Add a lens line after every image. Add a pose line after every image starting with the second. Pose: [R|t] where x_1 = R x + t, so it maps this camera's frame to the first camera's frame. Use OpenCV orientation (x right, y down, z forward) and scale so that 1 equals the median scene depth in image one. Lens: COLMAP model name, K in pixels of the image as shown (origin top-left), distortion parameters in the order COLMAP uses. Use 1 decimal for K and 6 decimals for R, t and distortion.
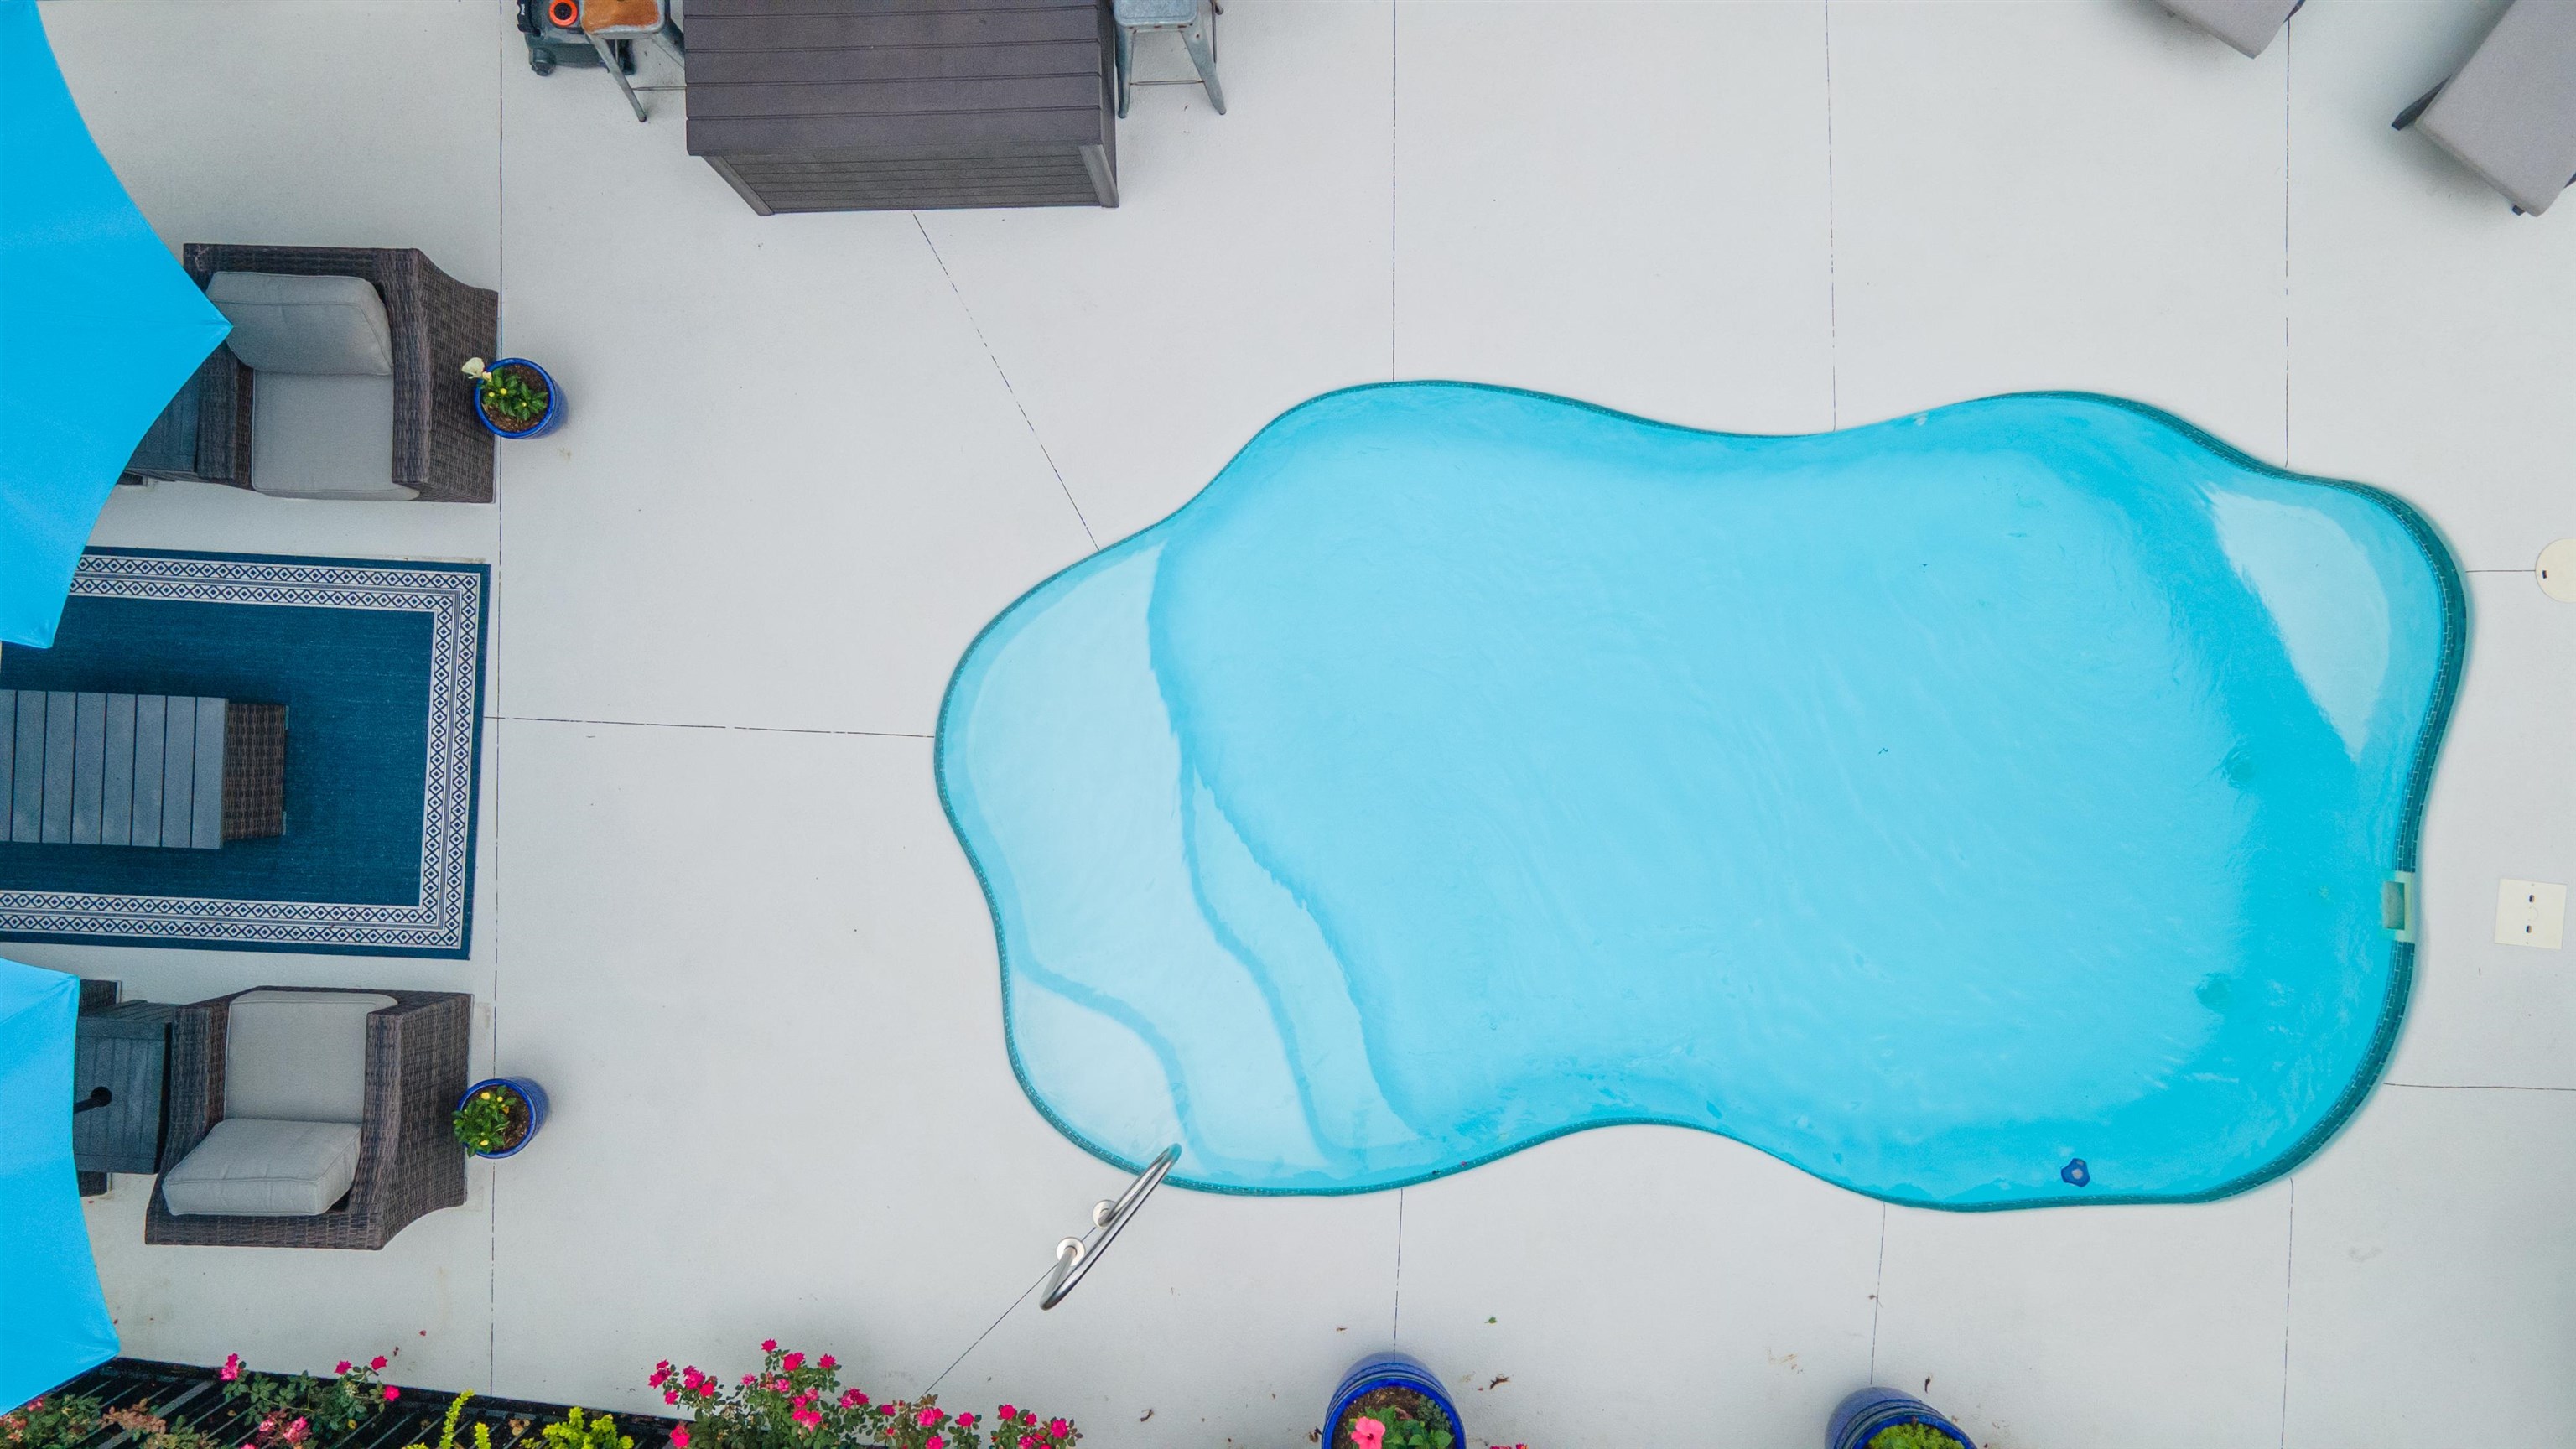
lens RADIAL K [[1862.1, 0, 1288.0], [0, 1862.1, 724.5], [0, 0, 1]] dist [0.026799, 0.003766]
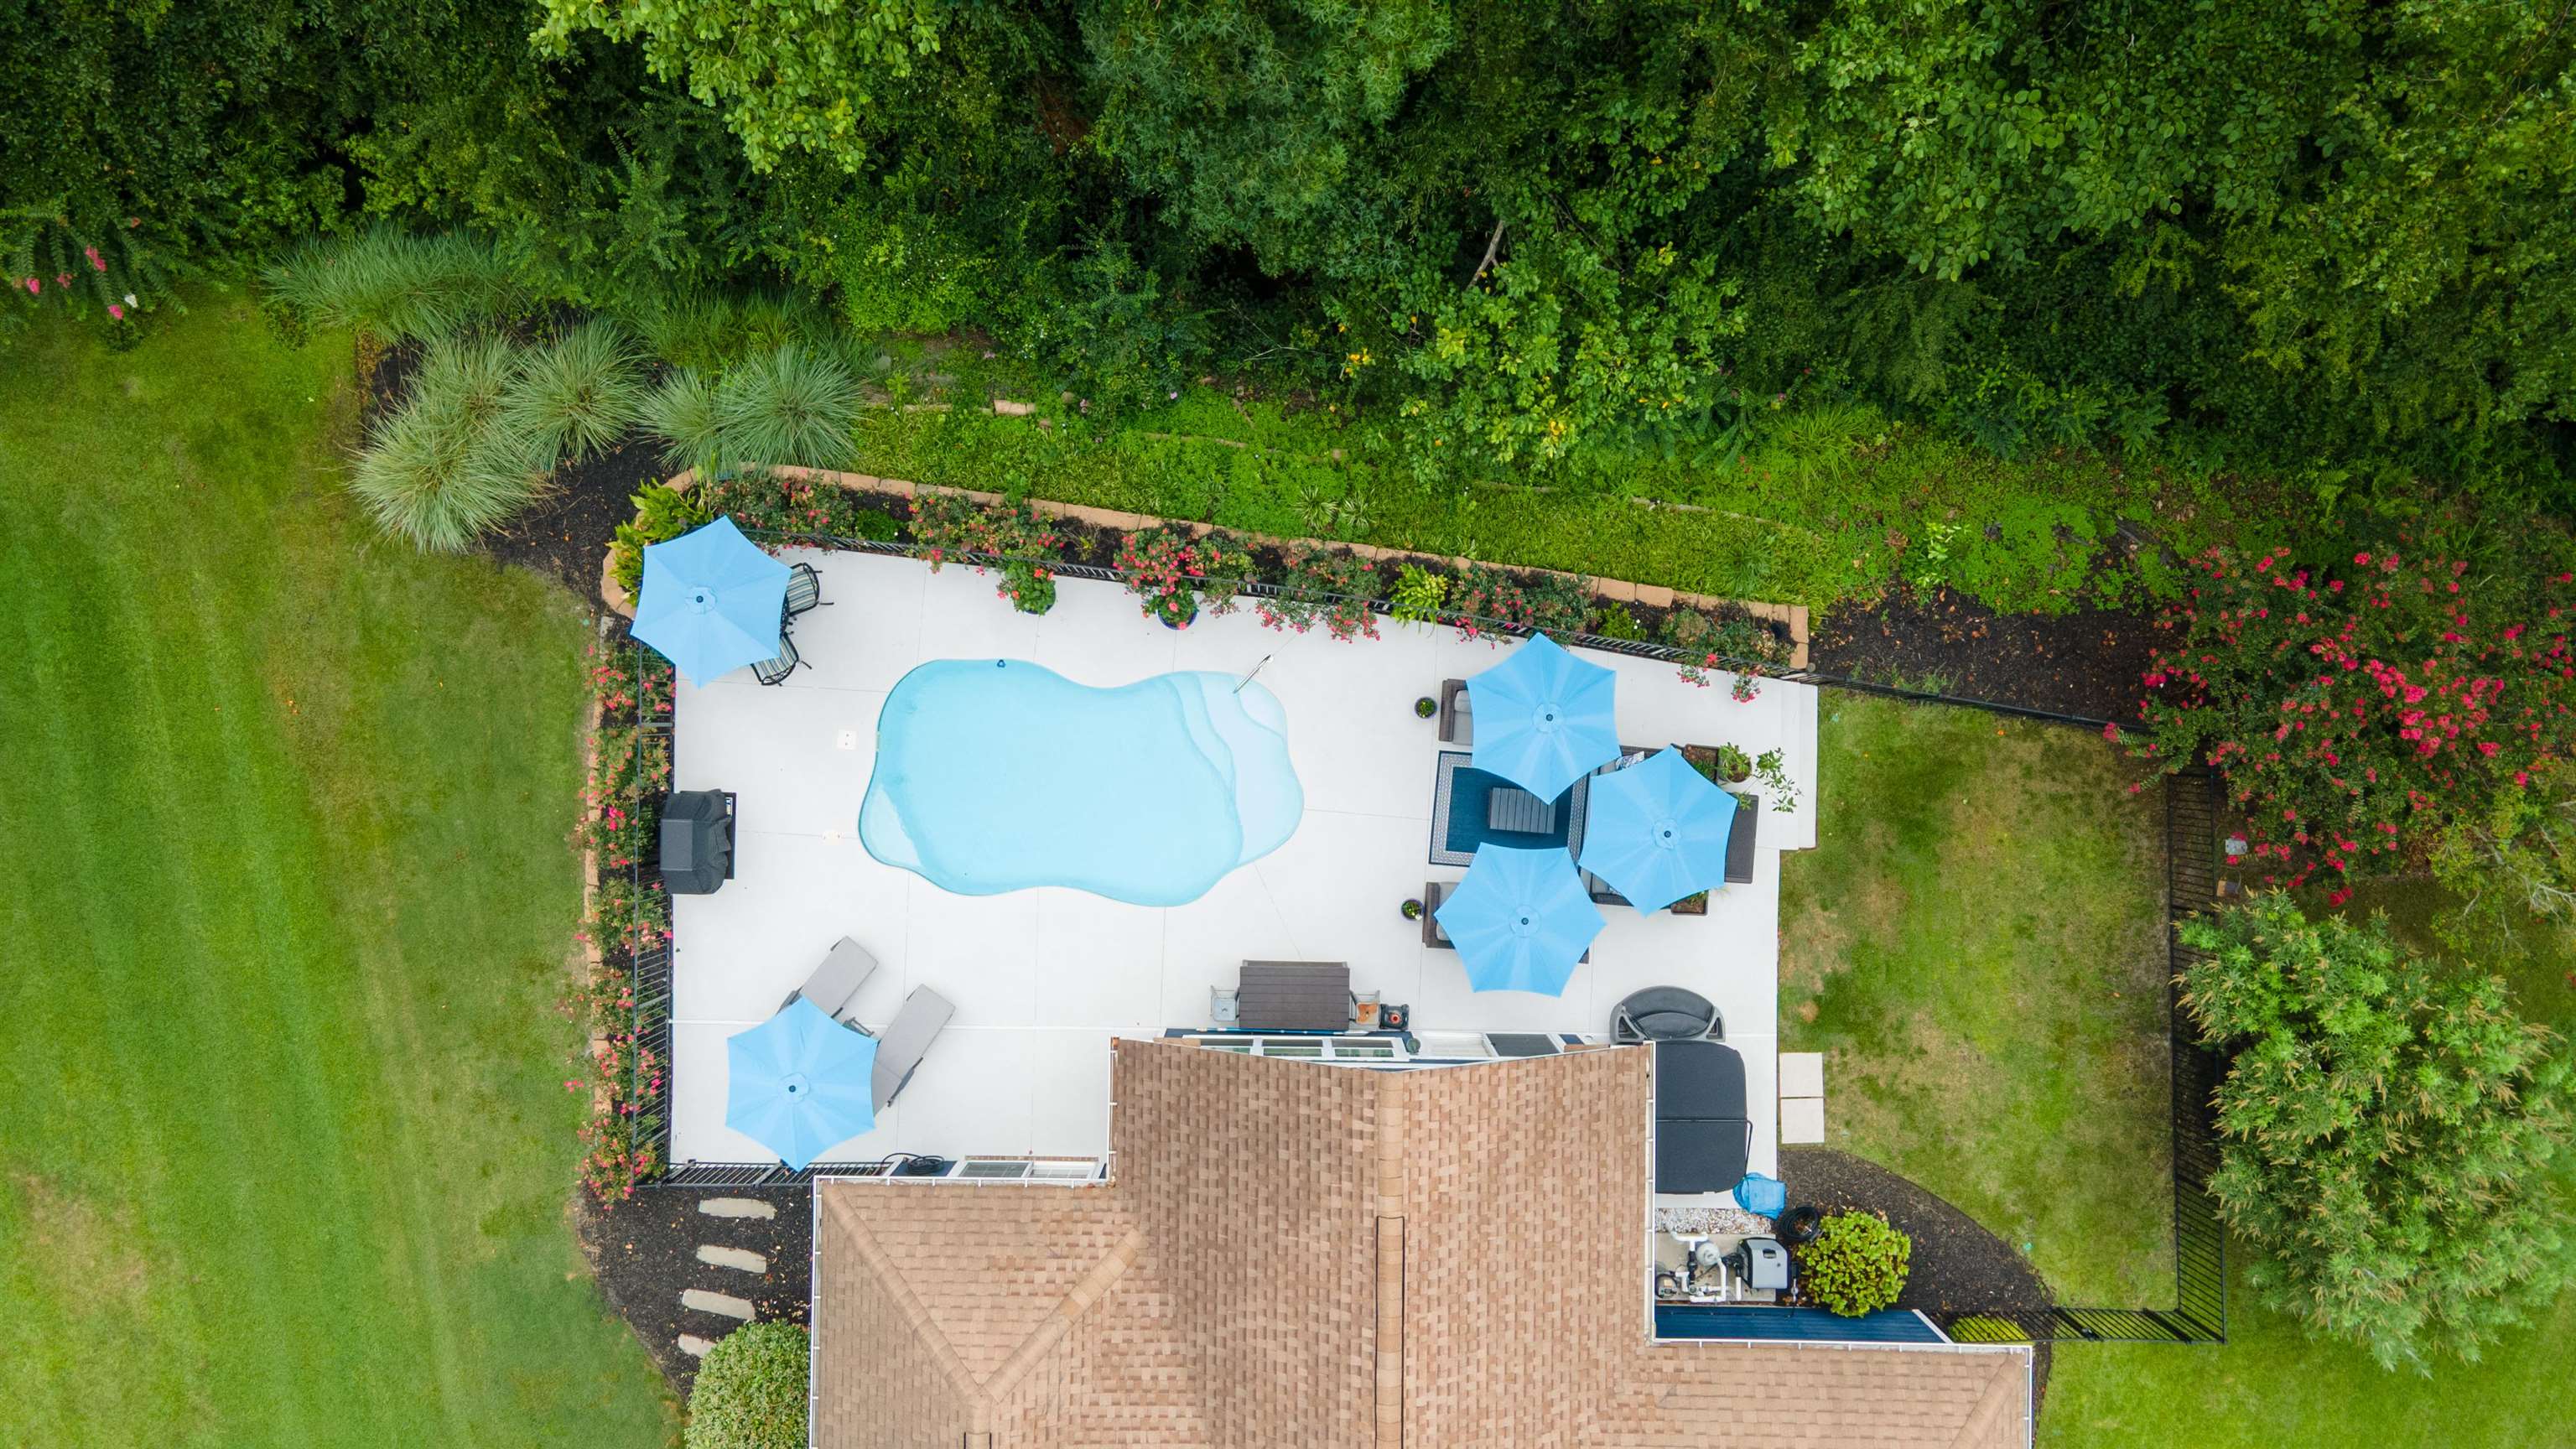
lens RADIAL K [[1966.7, 0, 1292.6], [0, 1966.7, 734.8], [0, 0, 1]] dist [0.007081, 0.014408]
pose [[-0.999110, -0.042135, 0.001742, -0.173631], [0.042148, -0.999076, 0.008369, 0.113933], [0.001387, 0.008435, 0.999963, -2.661033]]
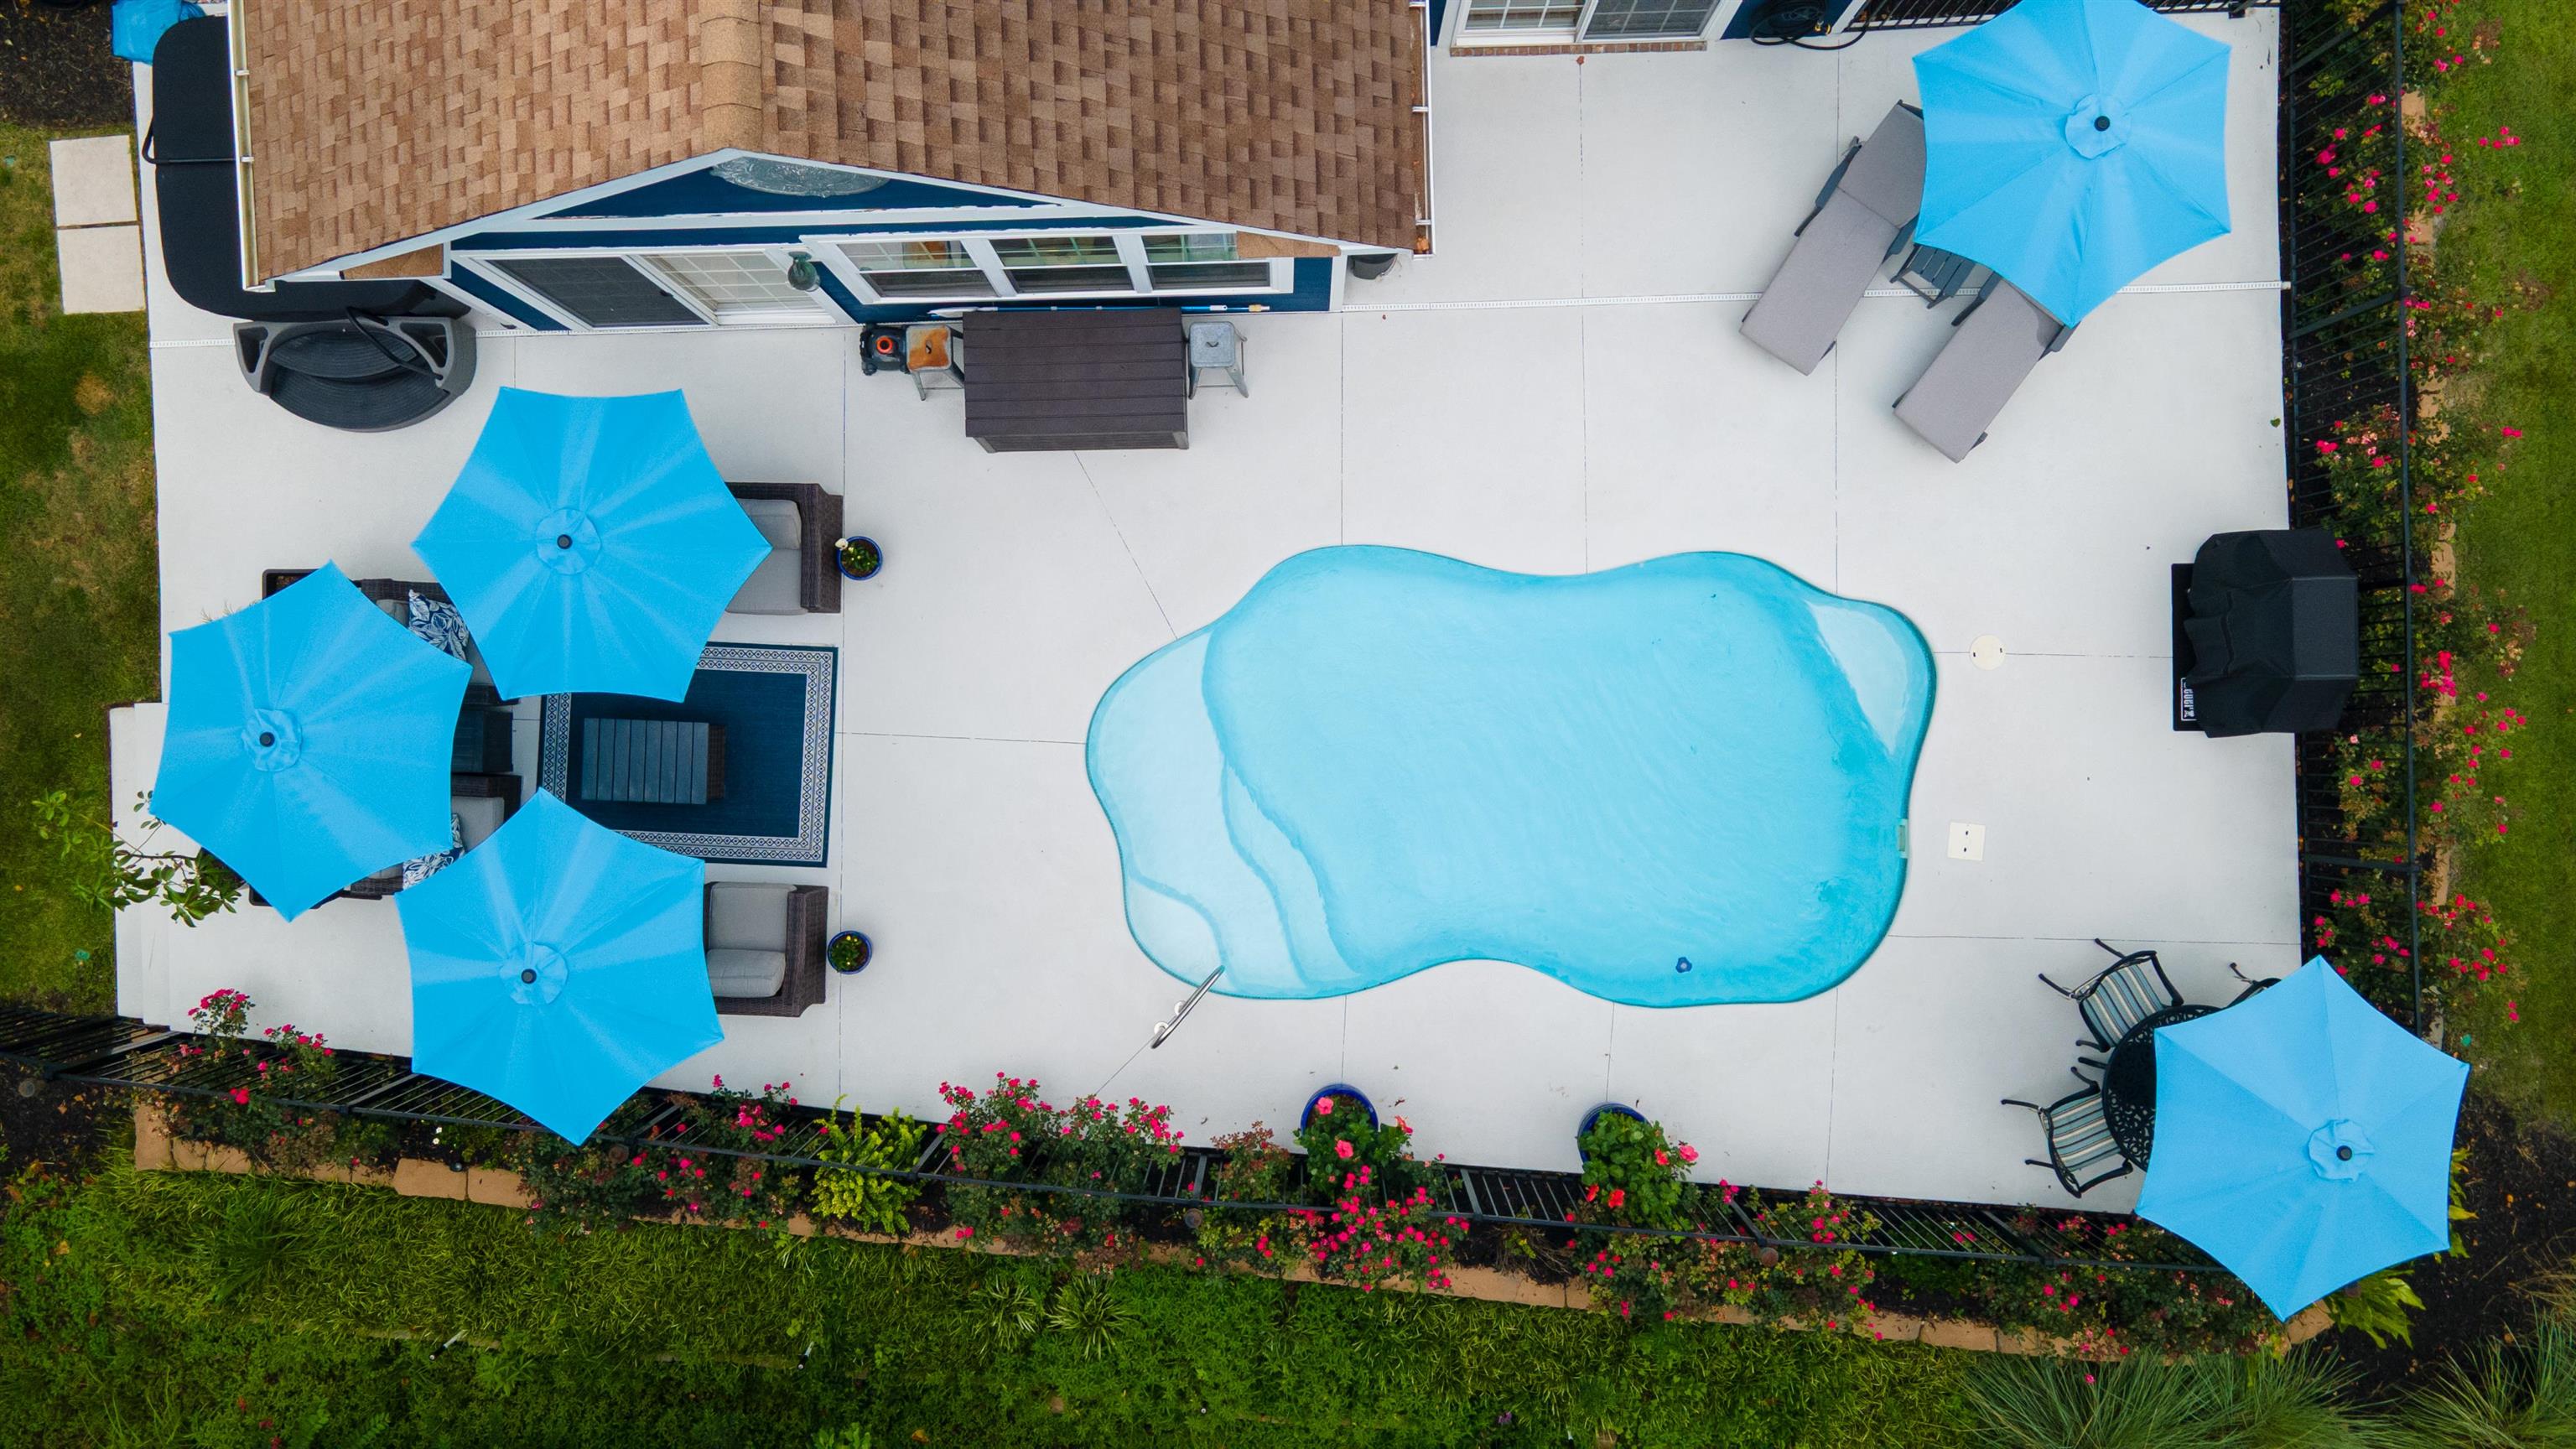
lens RADIAL K [[1966.7, 0, 1292.6], [0, 1966.7, 734.8], [0, 0, 1]] dist [0.007081, 0.014408]
pose [[0.999968, 0.000477, 0.008007, -0.005414], [-0.000537, 0.999972, 0.007421, -0.016007], [-0.008003, -0.007425, 0.999940, -0.894844]]
